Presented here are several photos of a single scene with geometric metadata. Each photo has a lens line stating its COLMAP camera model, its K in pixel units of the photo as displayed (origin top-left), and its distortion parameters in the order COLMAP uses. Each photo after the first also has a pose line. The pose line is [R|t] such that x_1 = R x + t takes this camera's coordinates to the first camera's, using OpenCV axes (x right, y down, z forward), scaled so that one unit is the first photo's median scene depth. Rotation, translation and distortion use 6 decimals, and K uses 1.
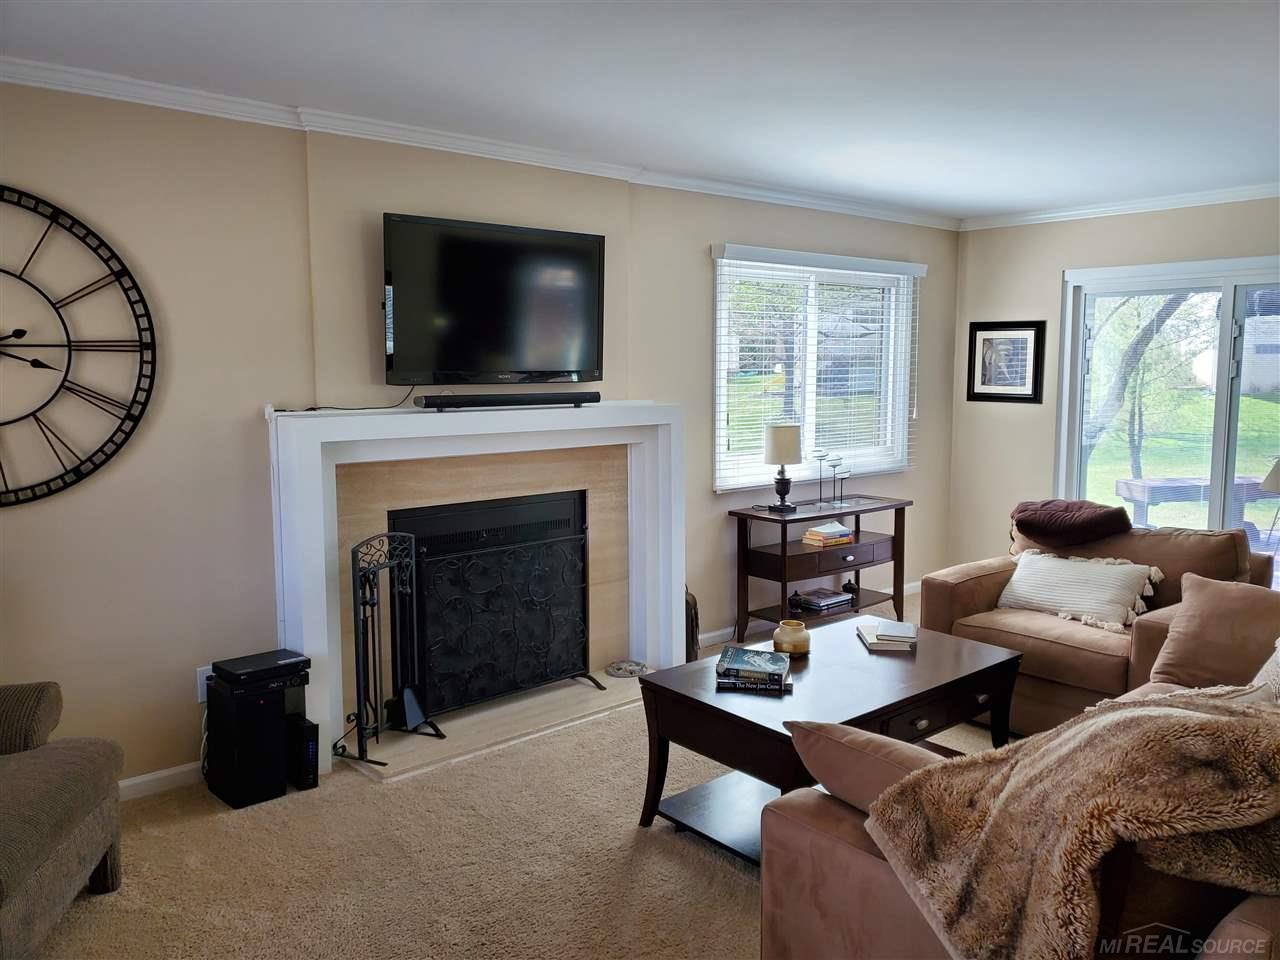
lens RADIAL K [[982.4, 0, 640.0], [0, 982.4, 480.0], [0, 0, 1]] dist [0.007145, 0.004548]
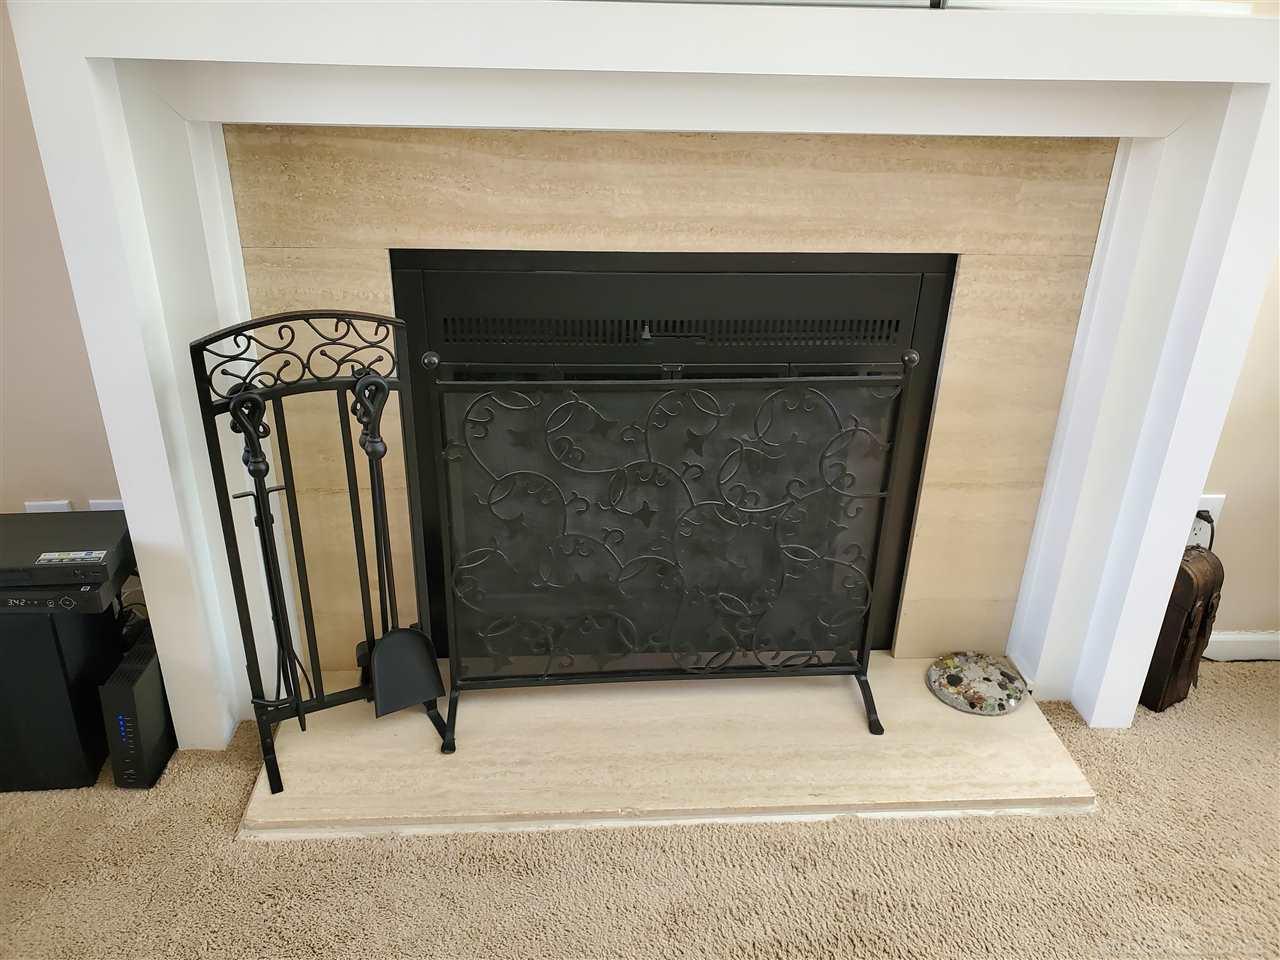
lens RADIAL K [[982.4, 0, 640.0], [0, 982.4, 480.0], [0, 0, 1]] dist [0.007145, 0.004548]
pose [[0.793124, 0.288030, -0.536649, 0.084274], [-0.094939, 0.928807, 0.358197, -0.036802], [0.601615, -0.233145, 0.764005, 0.661175]]
